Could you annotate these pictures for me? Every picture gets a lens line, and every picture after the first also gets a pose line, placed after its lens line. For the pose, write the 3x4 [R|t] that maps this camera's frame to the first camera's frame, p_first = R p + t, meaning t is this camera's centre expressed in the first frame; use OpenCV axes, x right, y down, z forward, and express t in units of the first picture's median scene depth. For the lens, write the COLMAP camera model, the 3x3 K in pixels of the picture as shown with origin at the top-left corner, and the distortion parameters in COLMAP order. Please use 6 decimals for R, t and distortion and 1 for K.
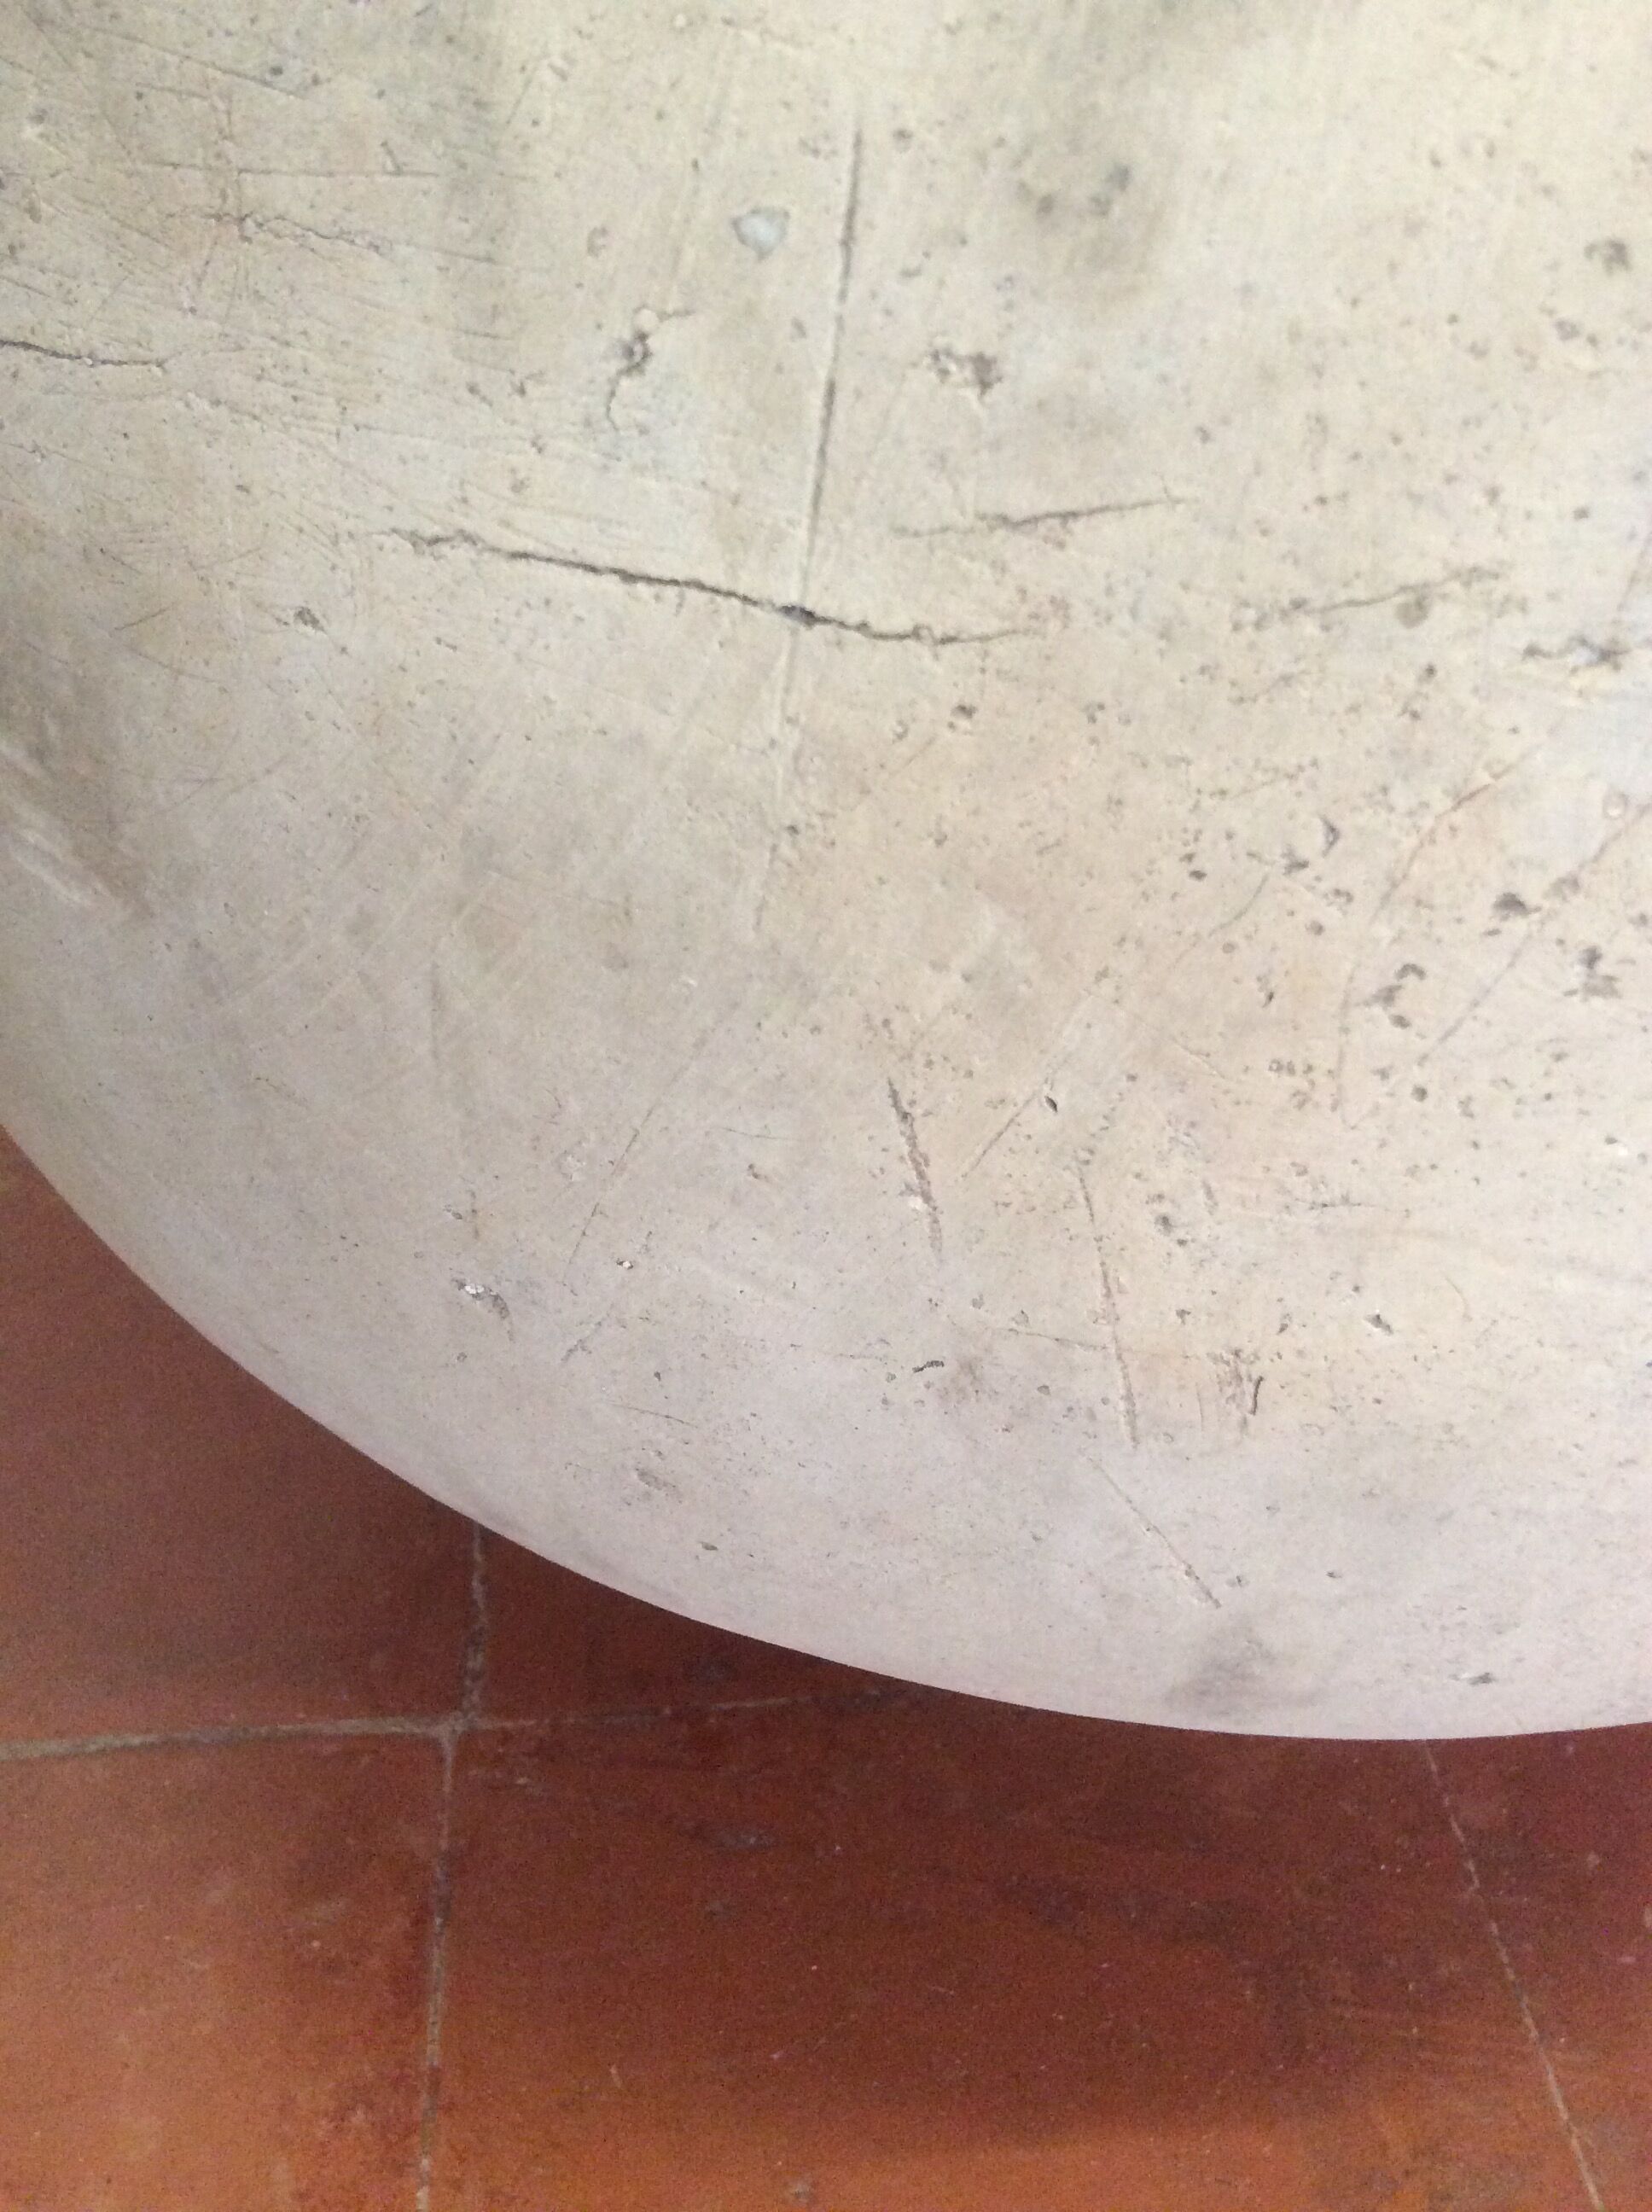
lens RADIAL K [[2051.9, 0, 808.2], [0, 2051.9, 1113.5], [0, 0, 1]] dist [0.000142, 0.000000]
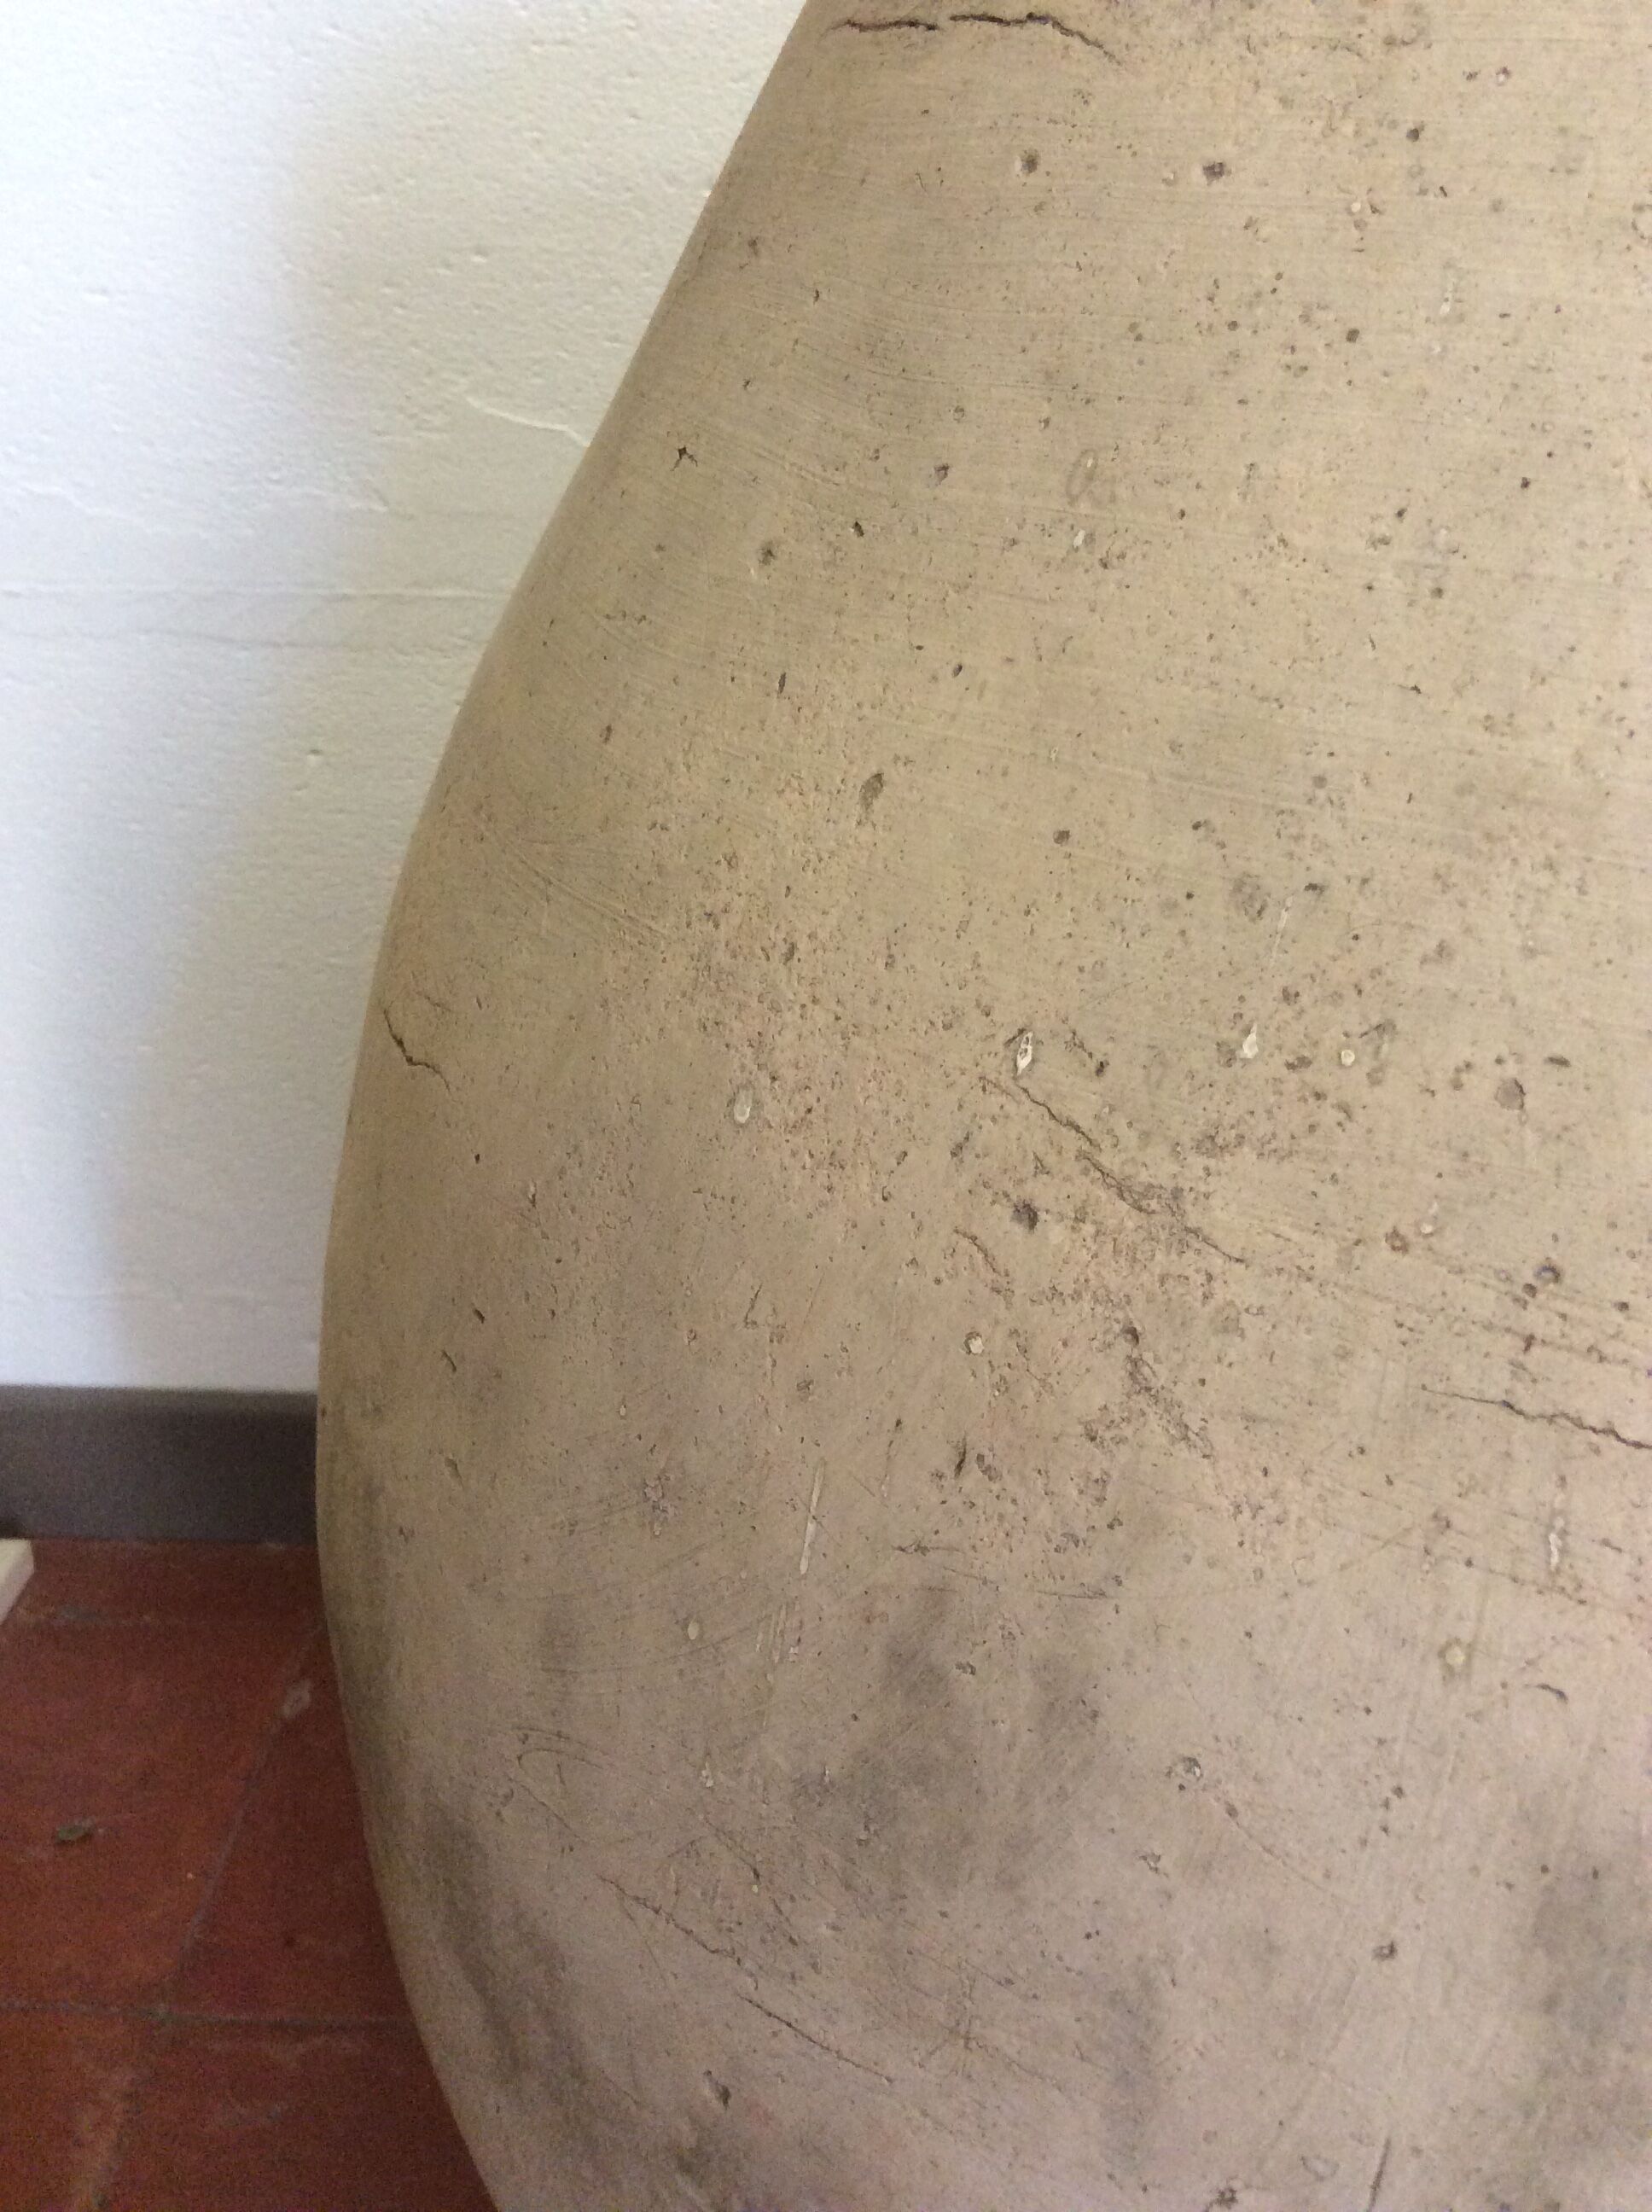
lens RADIAL K [[2051.9, 0, 803.8], [0, 2051.9, 1162.7], [0, 0, 1]] dist [0.000142, 0.000000]
pose [[0.994530, 0.065347, -0.081486, -0.338744], [-0.083331, 0.966748, -0.241773, -0.746056], [0.062977, 0.247241, 0.966905, -0.781553]]
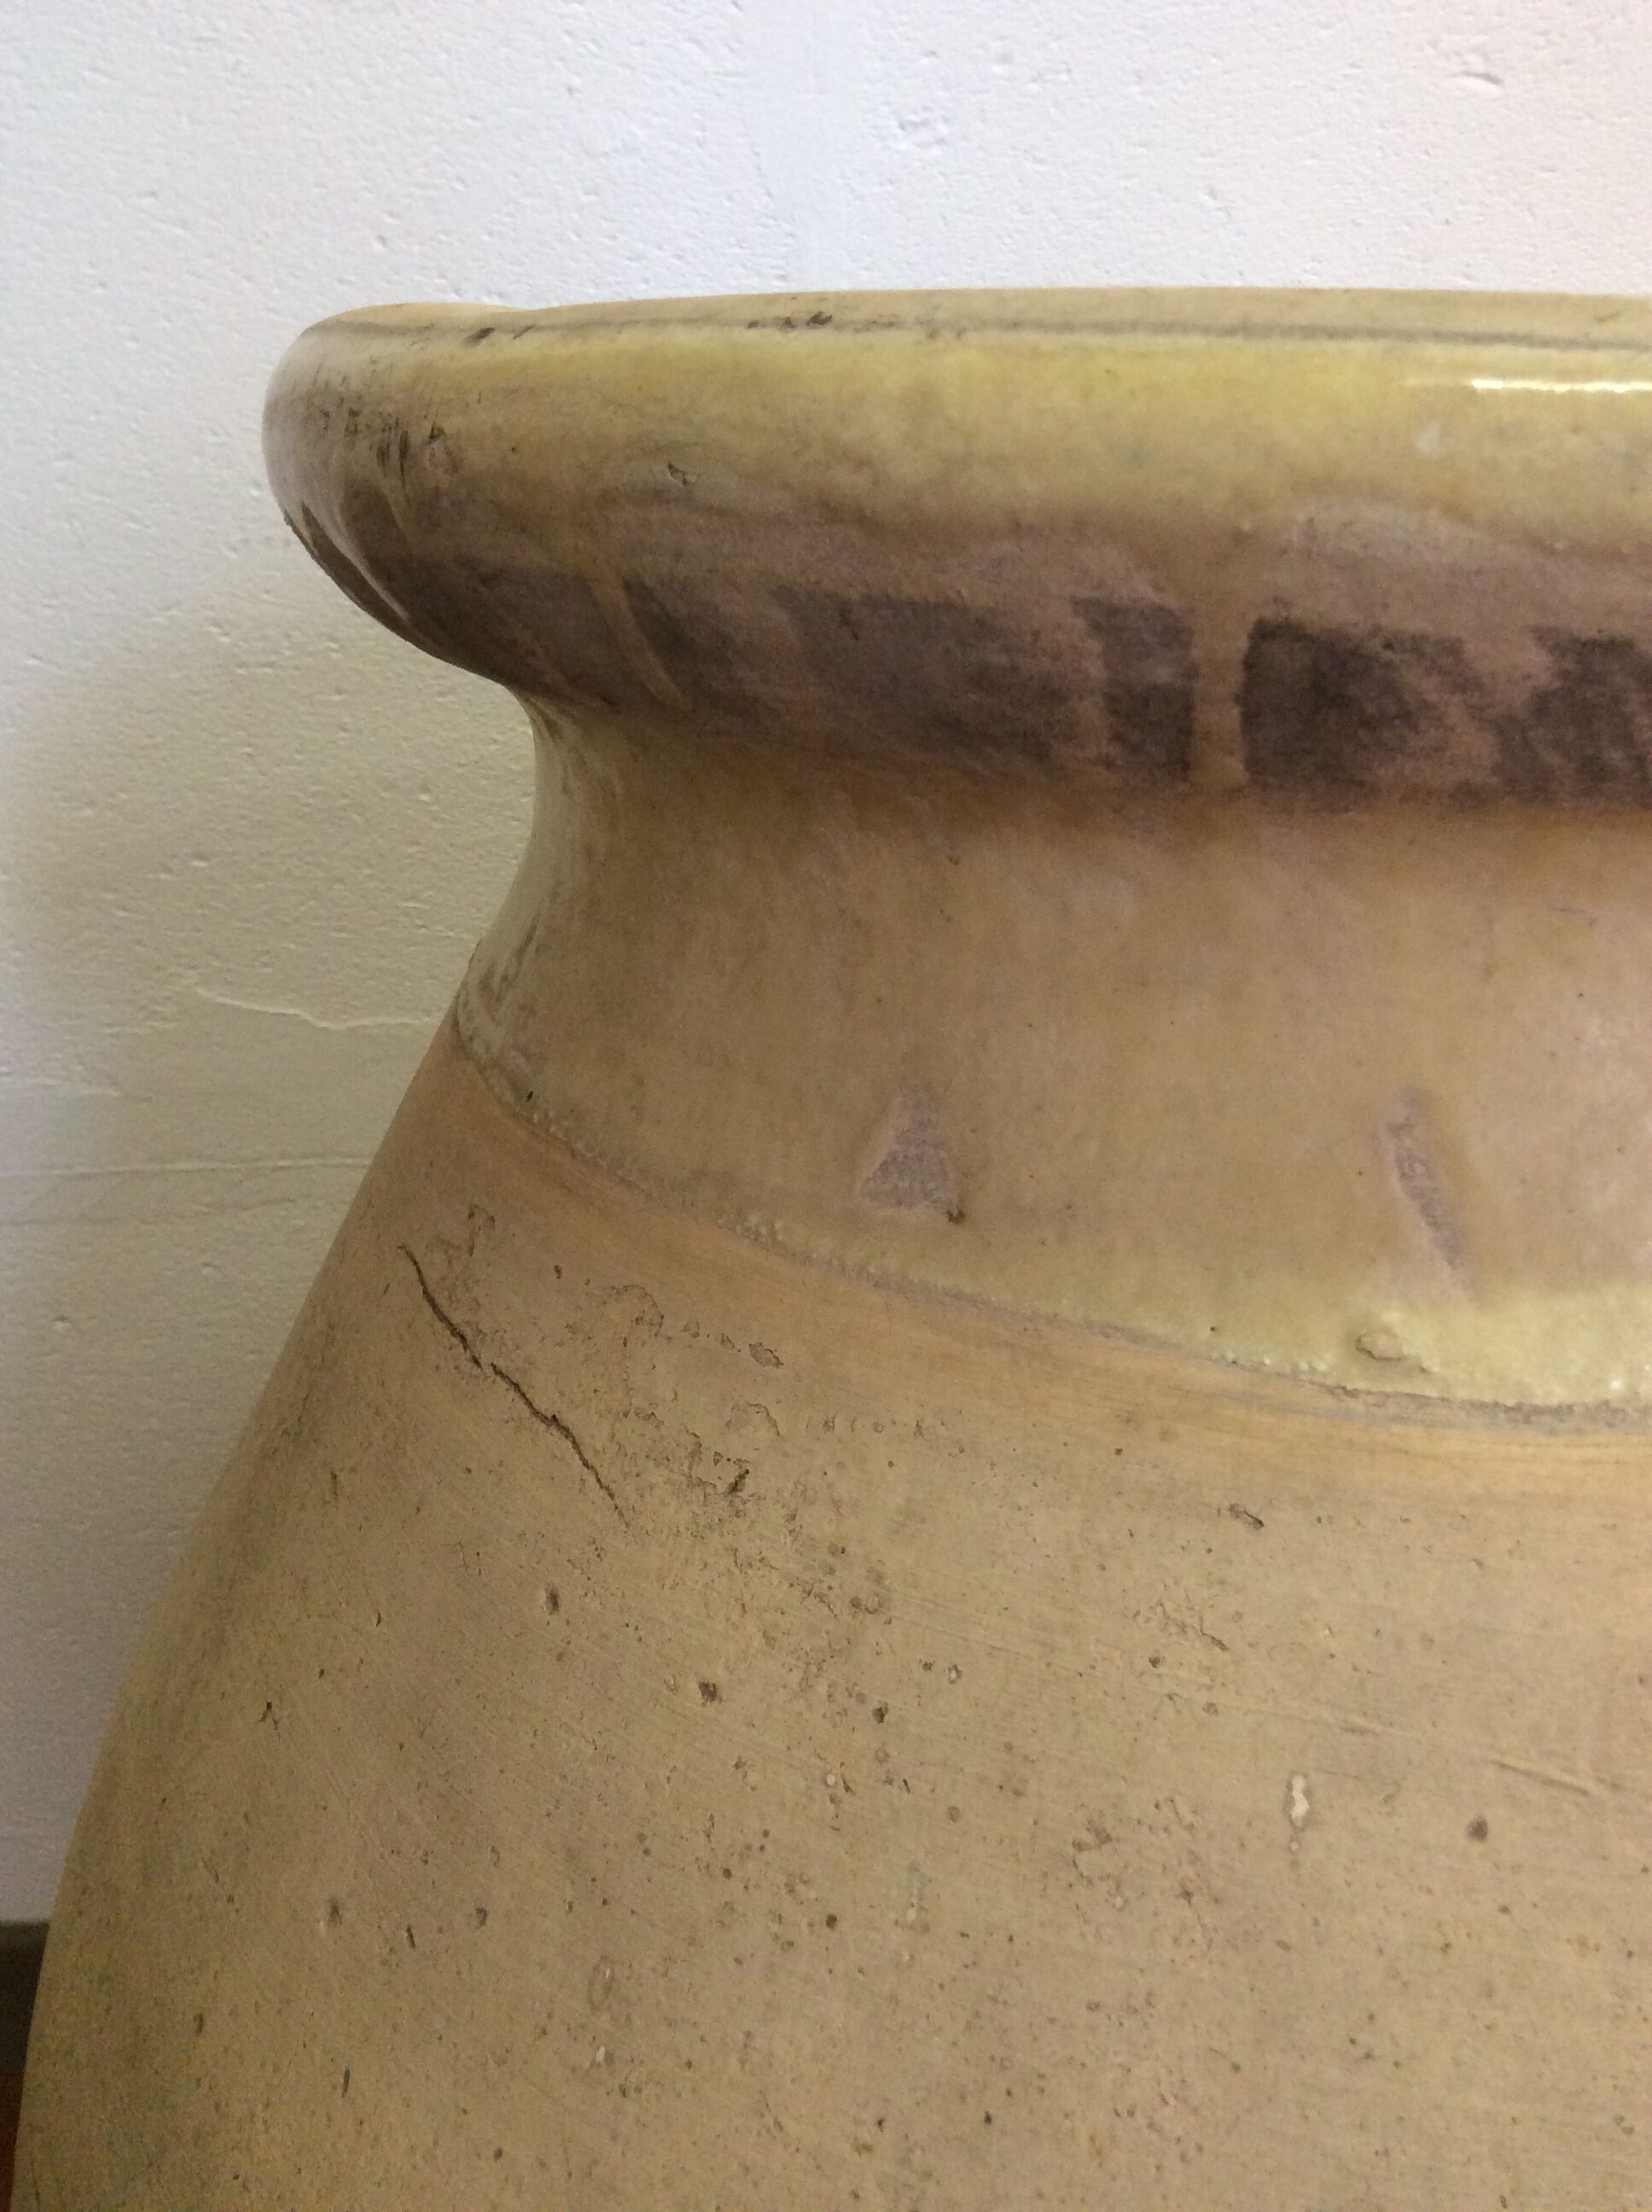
lens RADIAL K [[2051.9, 0, 832.9], [0, 2051.9, 1117.0], [0, 0, 1]] dist [0.000142, 0.000000]
pose [[0.999959, 0.003703, -0.008240, -0.076628], [-0.005987, 0.954712, -0.297471, -1.906193], [0.006765, 0.297508, 0.954695, -1.160660]]
